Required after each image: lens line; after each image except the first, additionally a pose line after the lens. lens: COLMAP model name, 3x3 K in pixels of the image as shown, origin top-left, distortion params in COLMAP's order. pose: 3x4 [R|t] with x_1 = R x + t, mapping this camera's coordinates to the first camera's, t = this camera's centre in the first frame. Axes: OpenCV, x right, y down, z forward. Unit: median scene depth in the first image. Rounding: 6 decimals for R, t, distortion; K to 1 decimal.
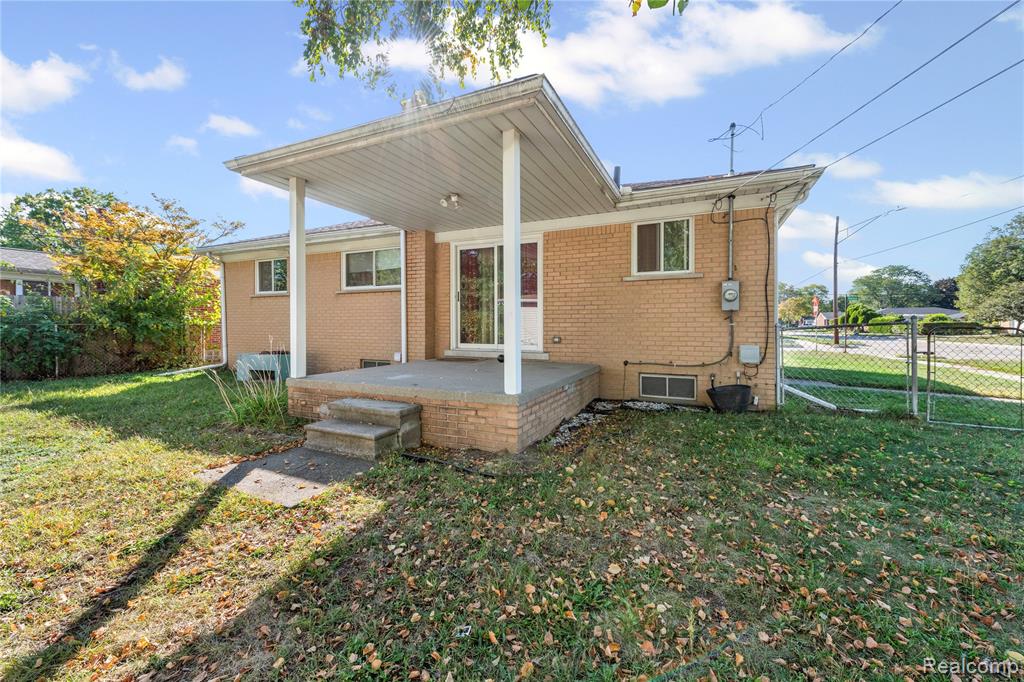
lens RADIAL K [[406.2, 0, 510.8], [0, 406.2, 332.0], [0, 0, 1]] dist [0.014227, 0.000003]
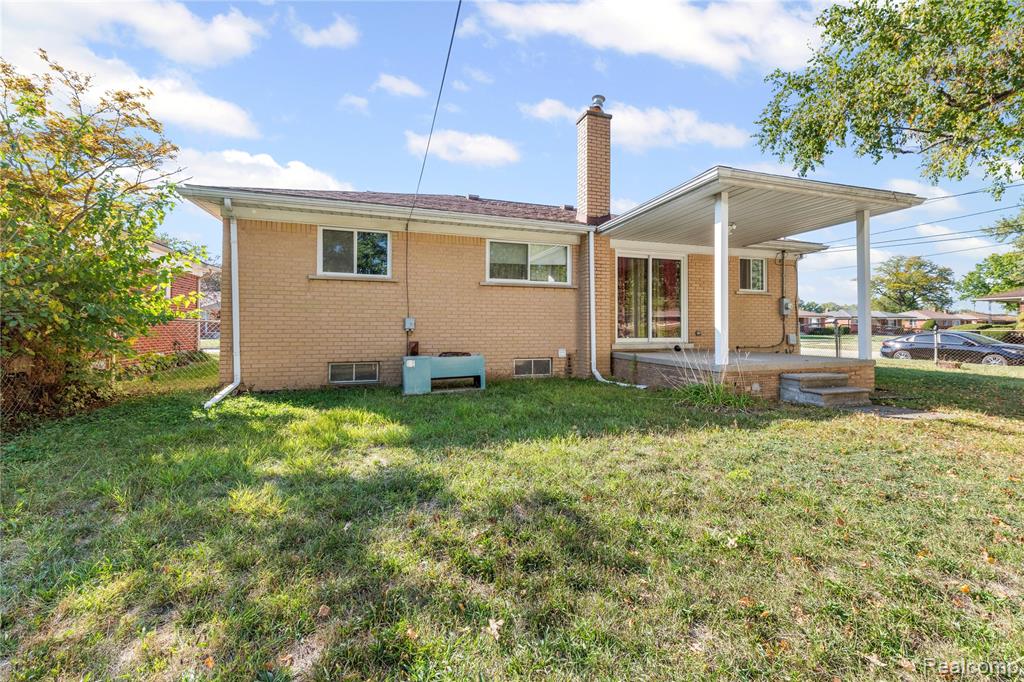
lens RADIAL K [[415.8, 0, 523.4], [0, 415.8, 326.8], [0, 0, 1]] dist [0.017288, -0.000089]
pose [[0.724574, 0.002318, 0.689193, -1.272342], [0.010870, 0.999832, -0.014790, 0.011710], [-0.689111, 0.018208, 0.724427, 0.381537]]
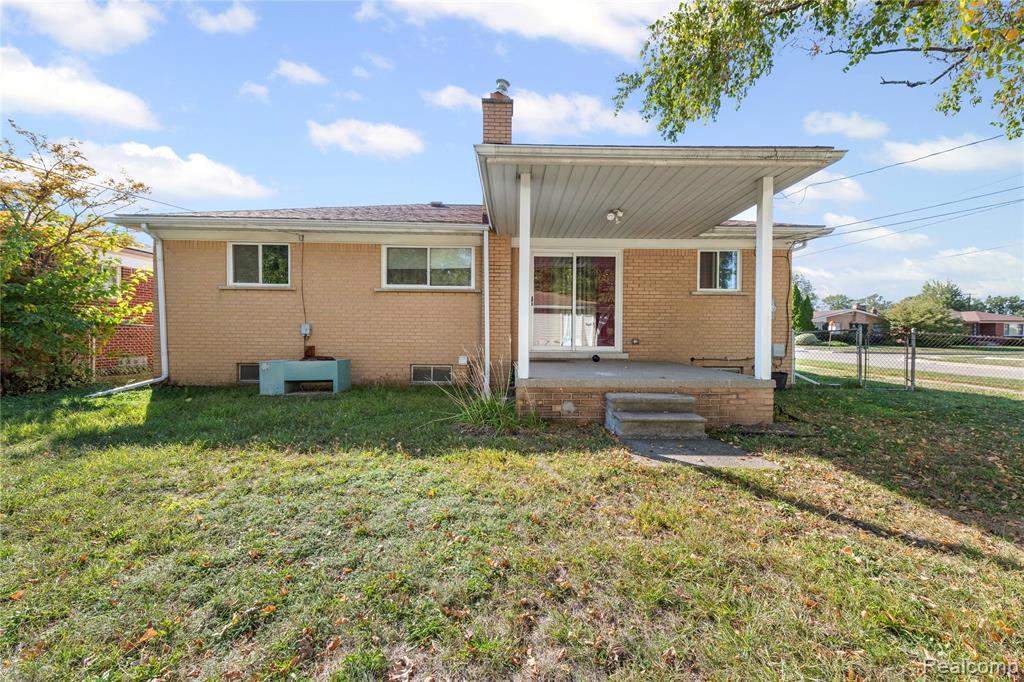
lens RADIAL K [[406.1, 0, 512.0], [0, 406.1, 341.0], [0, 0, 1]] dist [0.015505, 0.000187]
pose [[0.897332, -0.000434, 0.441356, -0.718443], [-0.000267, 0.999999, 0.001526, 0.015480], [-0.441356, -0.001487, 0.897331, 0.100740]]
